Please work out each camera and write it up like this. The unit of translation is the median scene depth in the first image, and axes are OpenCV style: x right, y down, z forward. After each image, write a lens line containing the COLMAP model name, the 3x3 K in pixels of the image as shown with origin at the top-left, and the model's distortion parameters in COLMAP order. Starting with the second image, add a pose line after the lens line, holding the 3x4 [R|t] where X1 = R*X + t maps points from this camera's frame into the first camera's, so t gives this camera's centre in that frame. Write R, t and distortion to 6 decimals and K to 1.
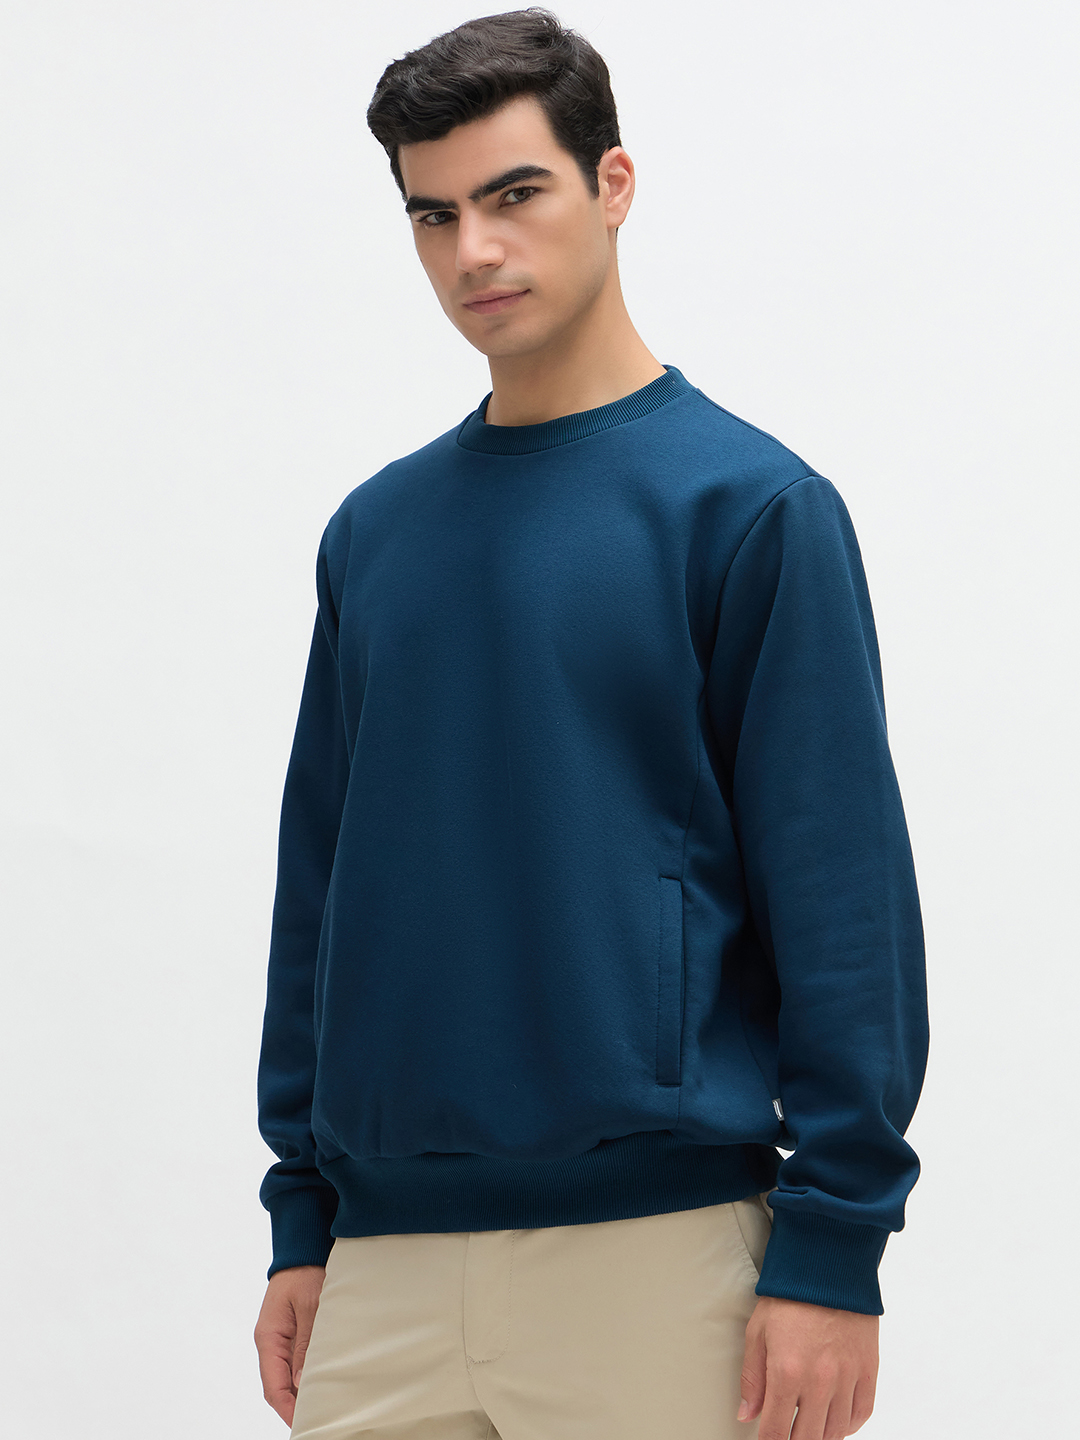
lens RADIAL K [[4385.6, 0, 540.0], [0, 4385.6, 720.0], [0, 0, 1]] dist [-0.219594, -0.379531]
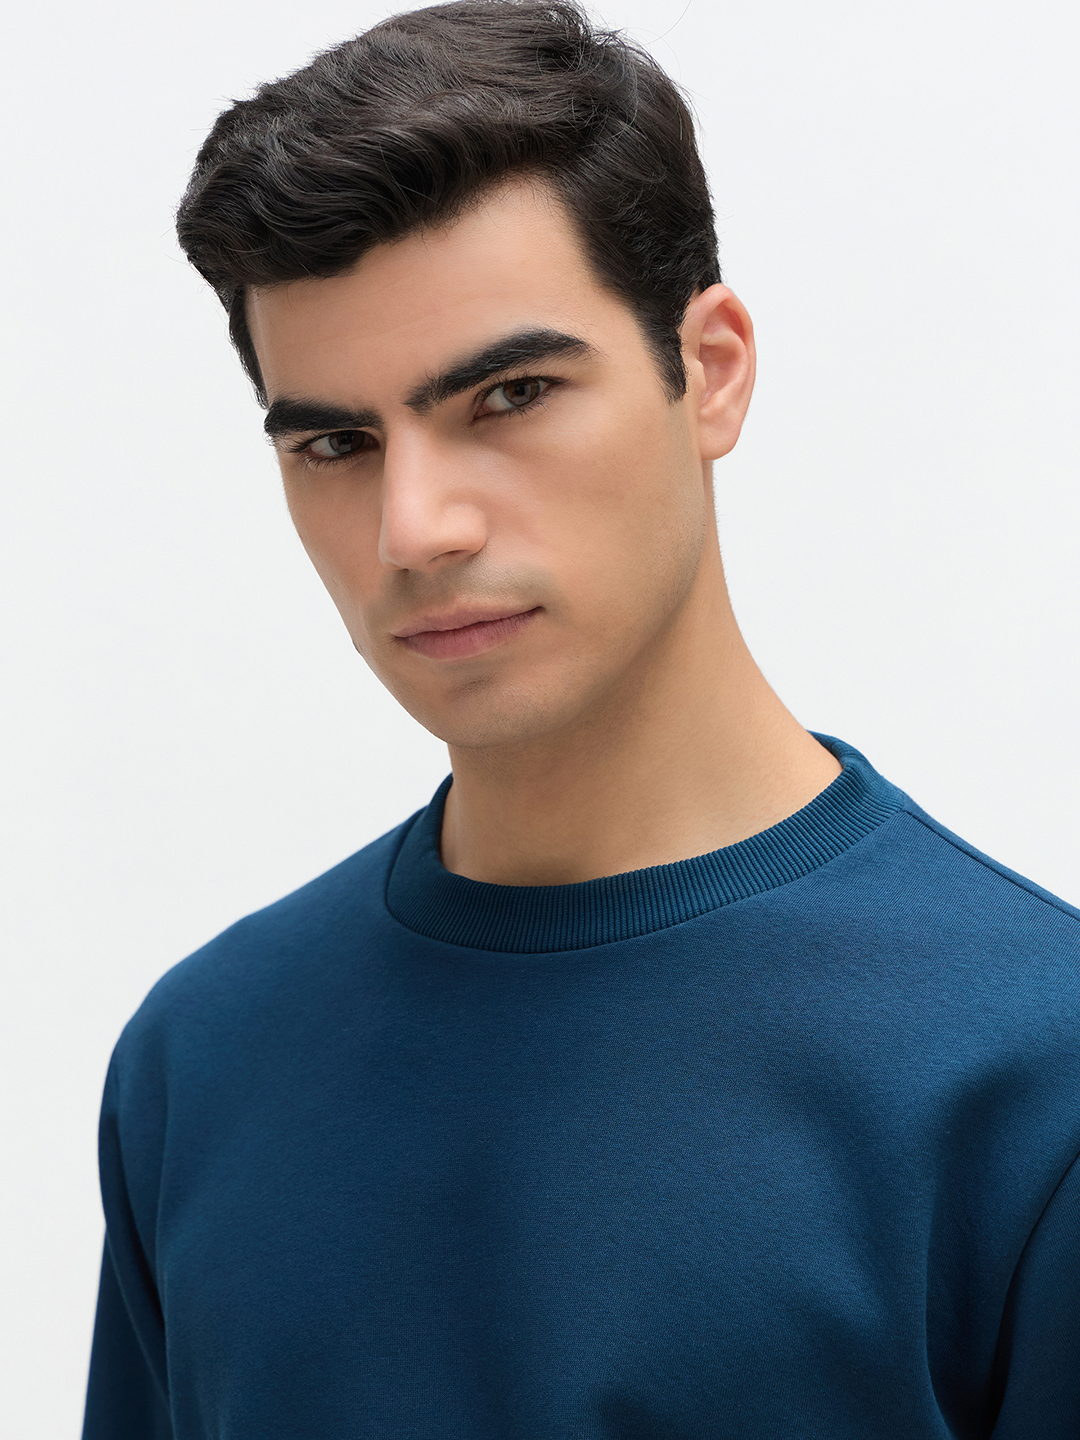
lens RADIAL K [[4385.6, 0, 540.0], [0, 4385.6, 720.0], [0, 0, 1]] dist [-0.219594, -0.379531]
pose [[0.999176, -0.019554, 0.035574, -0.019036], [0.020365, 0.999538, -0.022572, -0.075980], [-0.035117, 0.023278, 0.999112, 0.546120]]
